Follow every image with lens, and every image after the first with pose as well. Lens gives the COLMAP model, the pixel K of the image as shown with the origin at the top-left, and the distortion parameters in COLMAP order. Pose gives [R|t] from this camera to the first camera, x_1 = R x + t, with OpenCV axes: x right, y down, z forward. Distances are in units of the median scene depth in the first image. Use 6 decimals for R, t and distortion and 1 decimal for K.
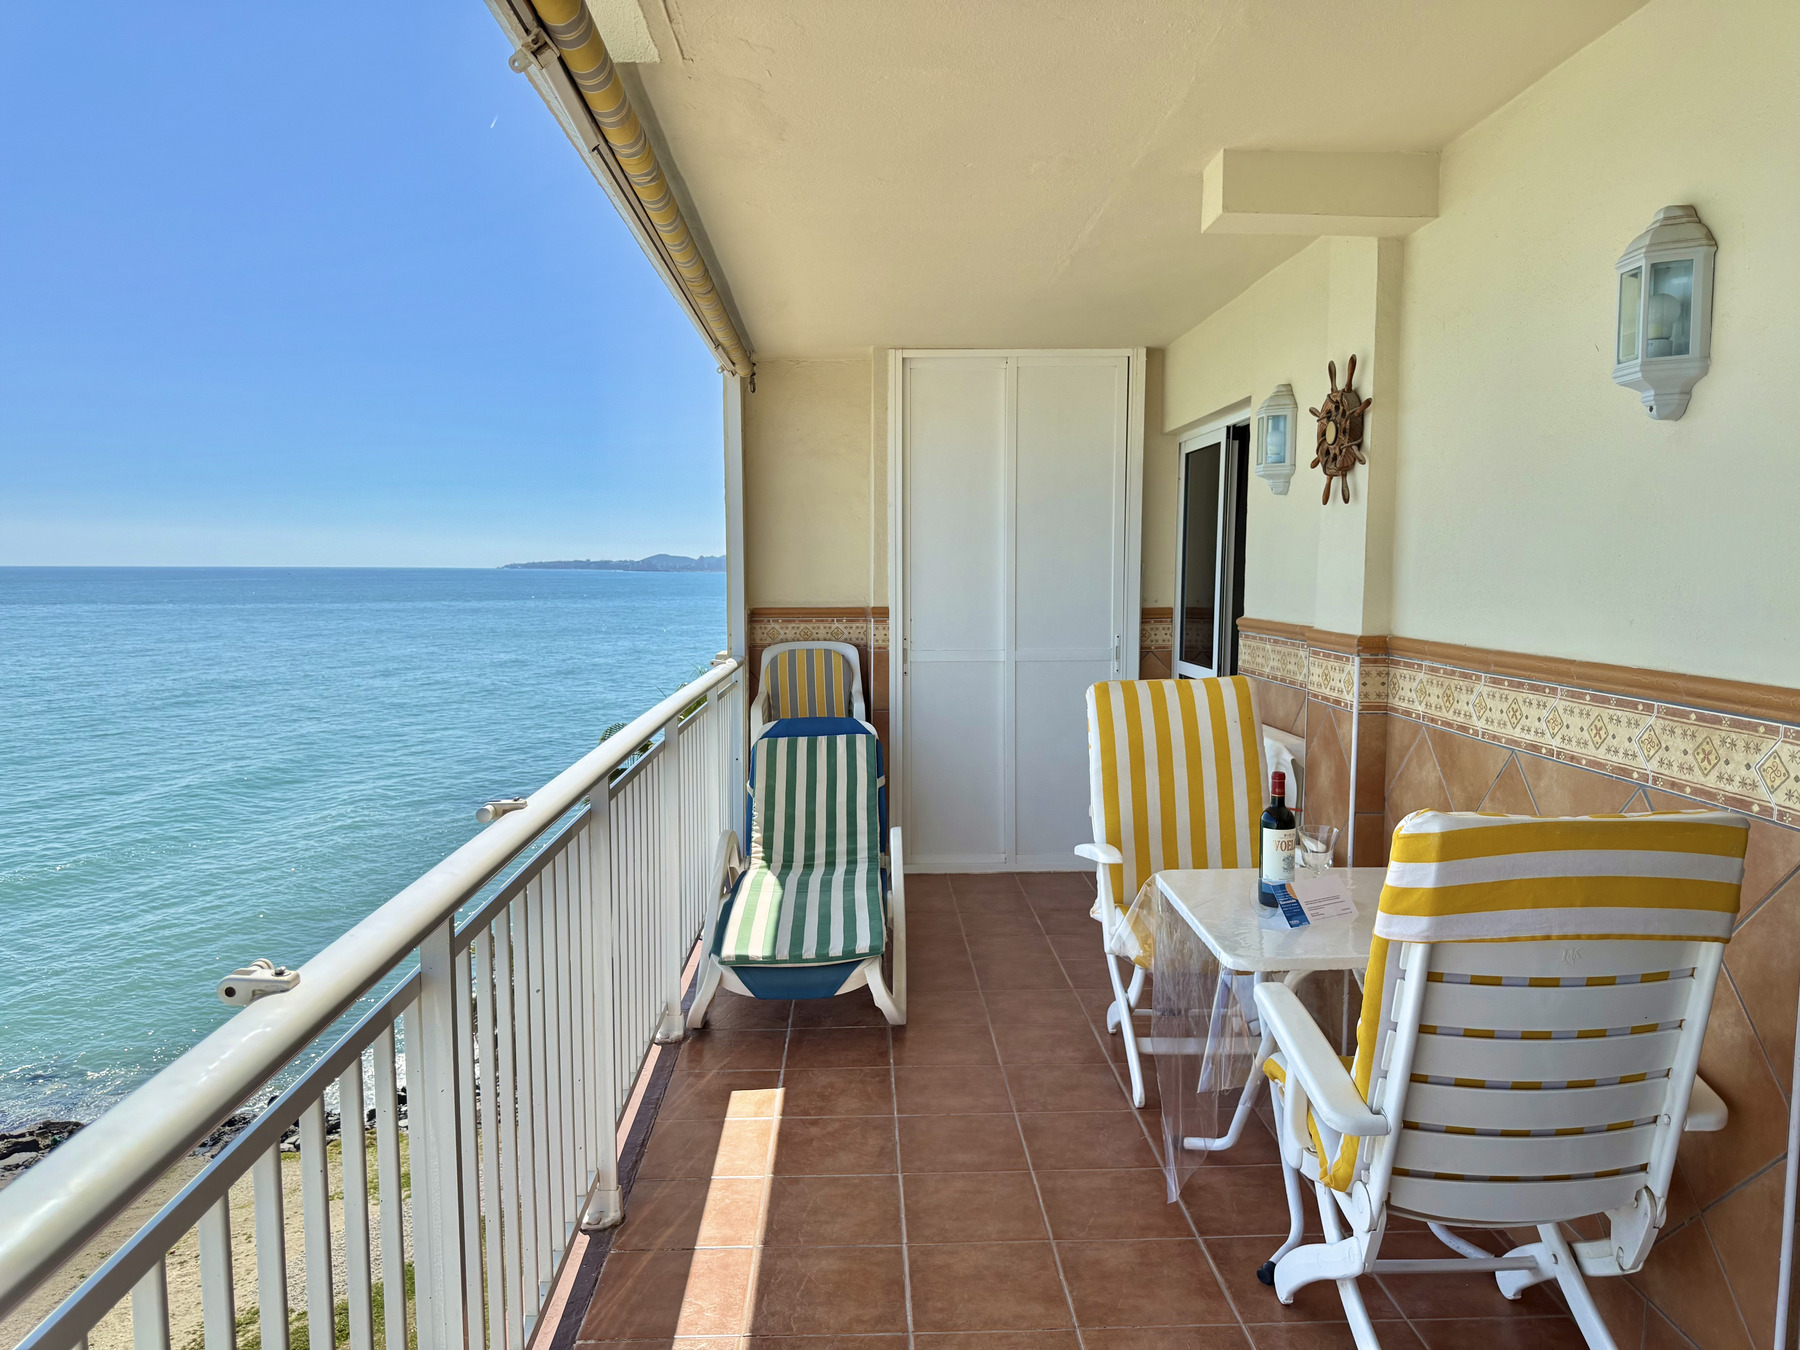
lens RADIAL K [[1269.7, 0, 896.0], [0, 1269.7, 674.4], [0, 0, 1]] dist [0.140189, -0.186646]
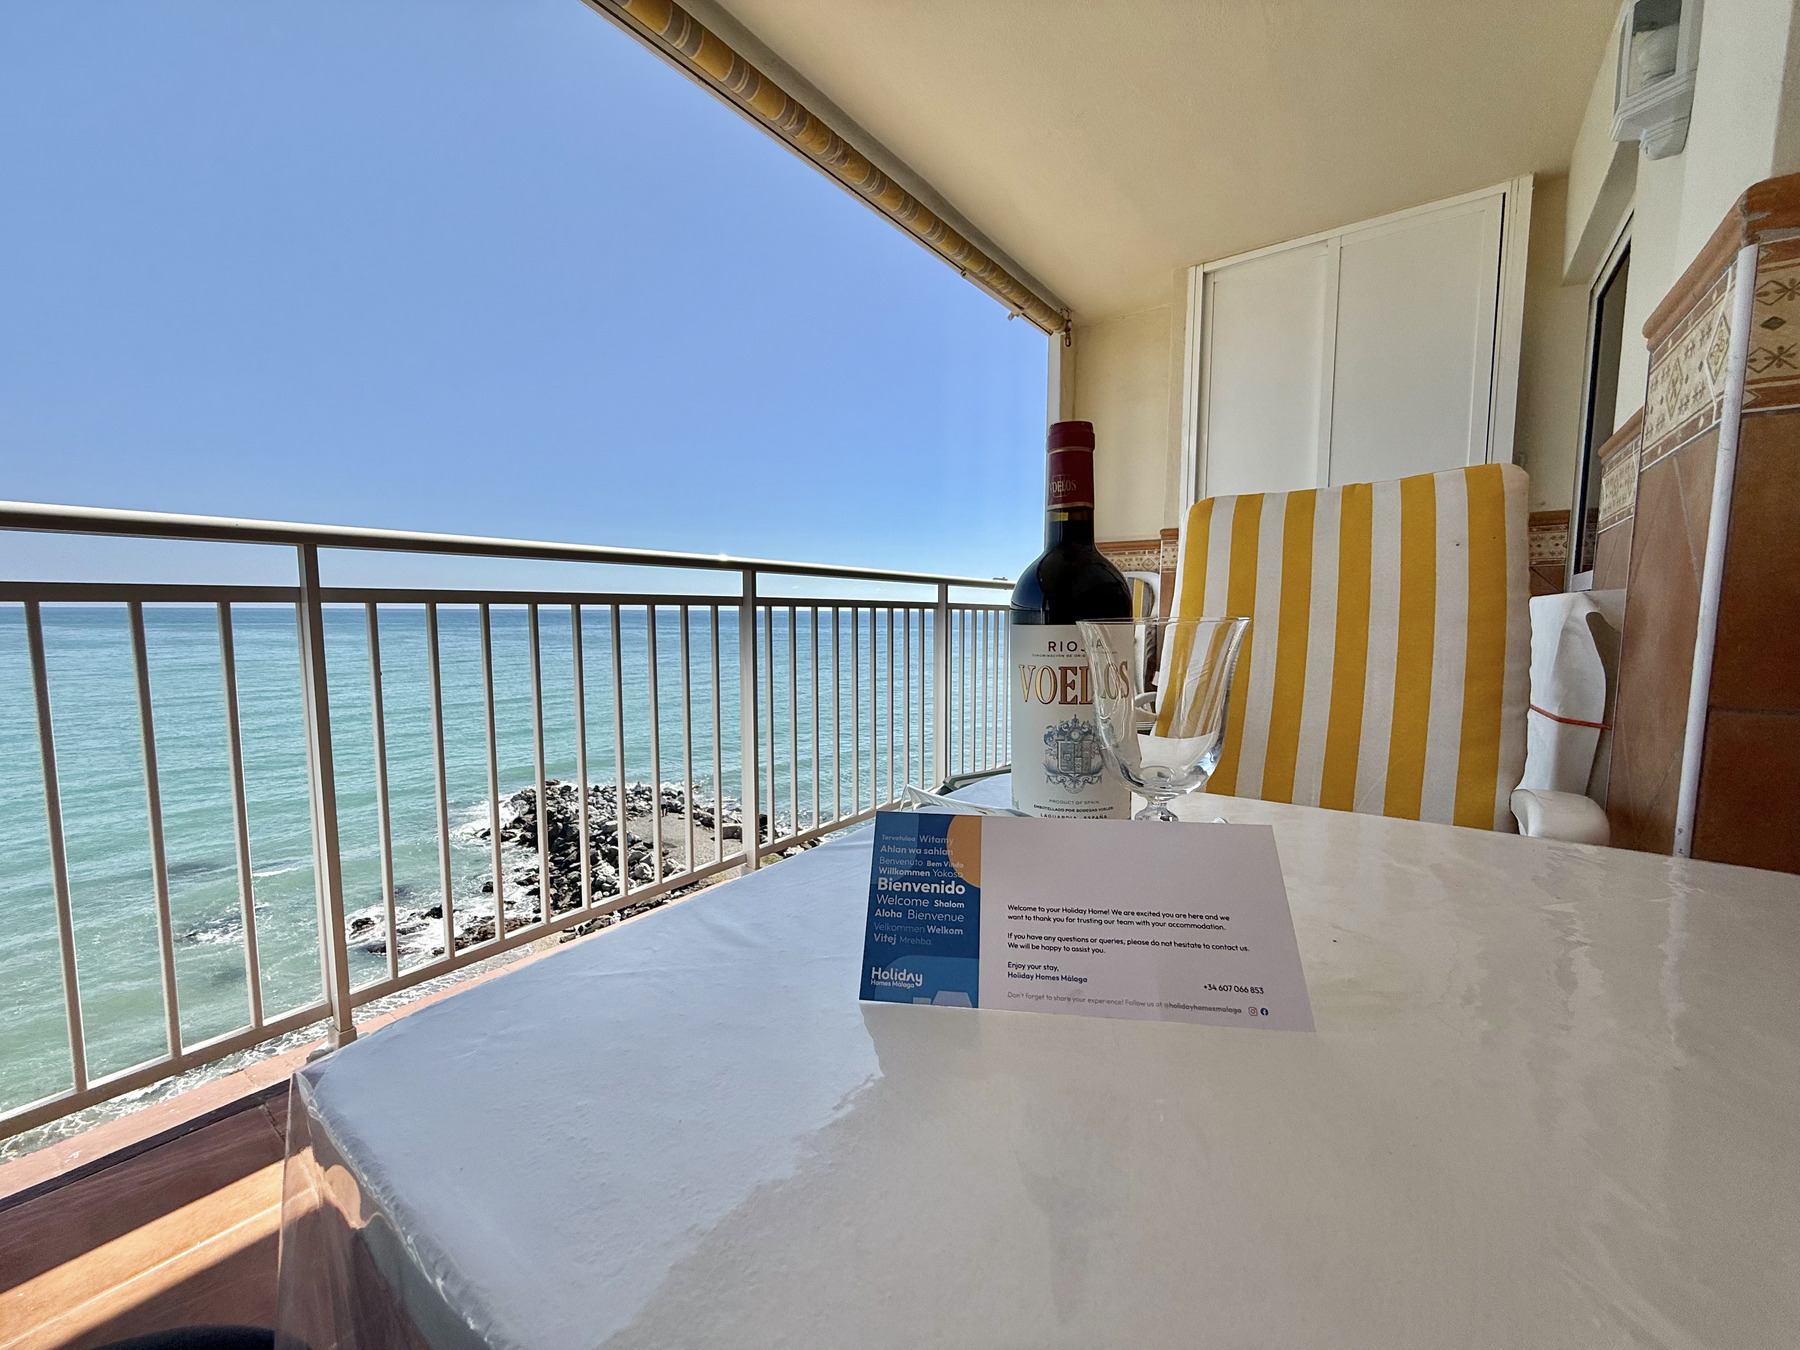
lens RADIAL K [[734.2, 0, 893.0], [0, 734.2, 673.3], [0, 0, 1]] dist [-0.001894, 0.006344]
pose [[0.790281, 0.050249, -0.610681, 0.176991], [-0.048984, 0.998623, 0.018779, 0.061902], [0.610784, 0.015073, 0.791654, 0.410148]]
